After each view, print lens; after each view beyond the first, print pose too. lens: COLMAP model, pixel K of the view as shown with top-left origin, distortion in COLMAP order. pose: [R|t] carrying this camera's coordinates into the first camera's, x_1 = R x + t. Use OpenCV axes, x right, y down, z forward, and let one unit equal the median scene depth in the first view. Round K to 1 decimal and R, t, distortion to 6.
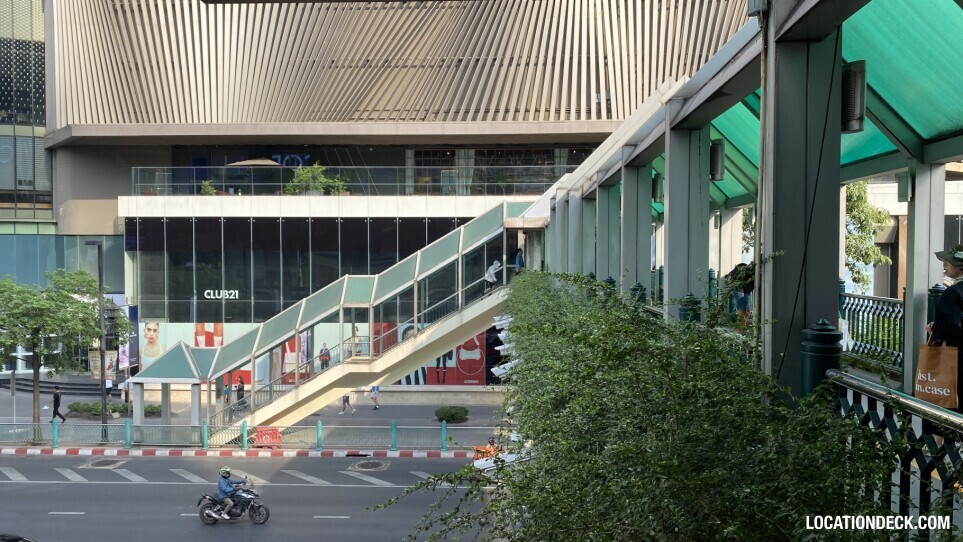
lens RADIAL K [[735.0, 0, 479.7], [0, 735.0, 282.4], [0, 0, 1]] dist [0.072721, -0.095001]
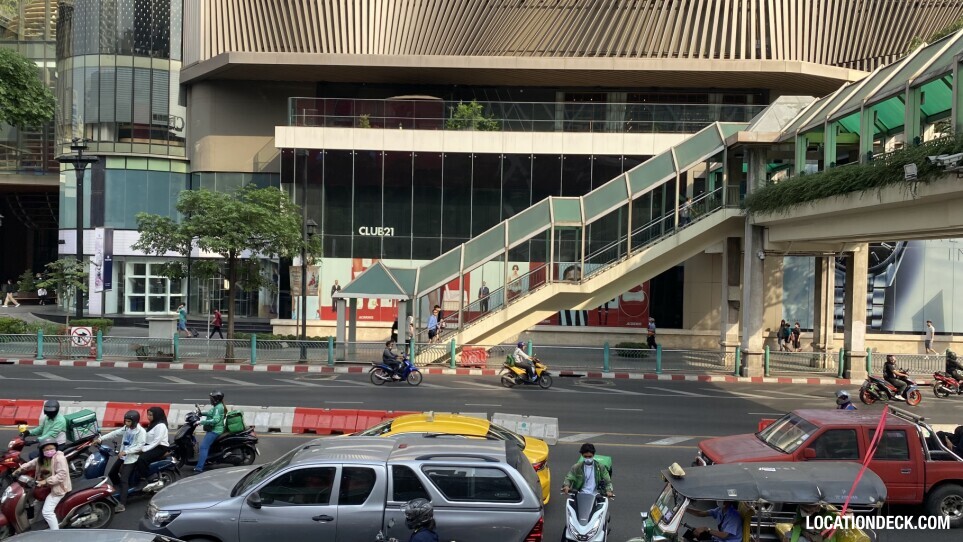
lens RADIAL K [[737.7, 0, 481.6], [0, 737.7, 292.9], [0, 0, 1]] dist [0.096075, -0.210098]
pose [[0.999139, 0.020172, 0.036243, -0.248242], [-0.019937, 0.999778, -0.006828, 0.103338], [-0.036373, 0.006100, 0.999320, 0.018715]]
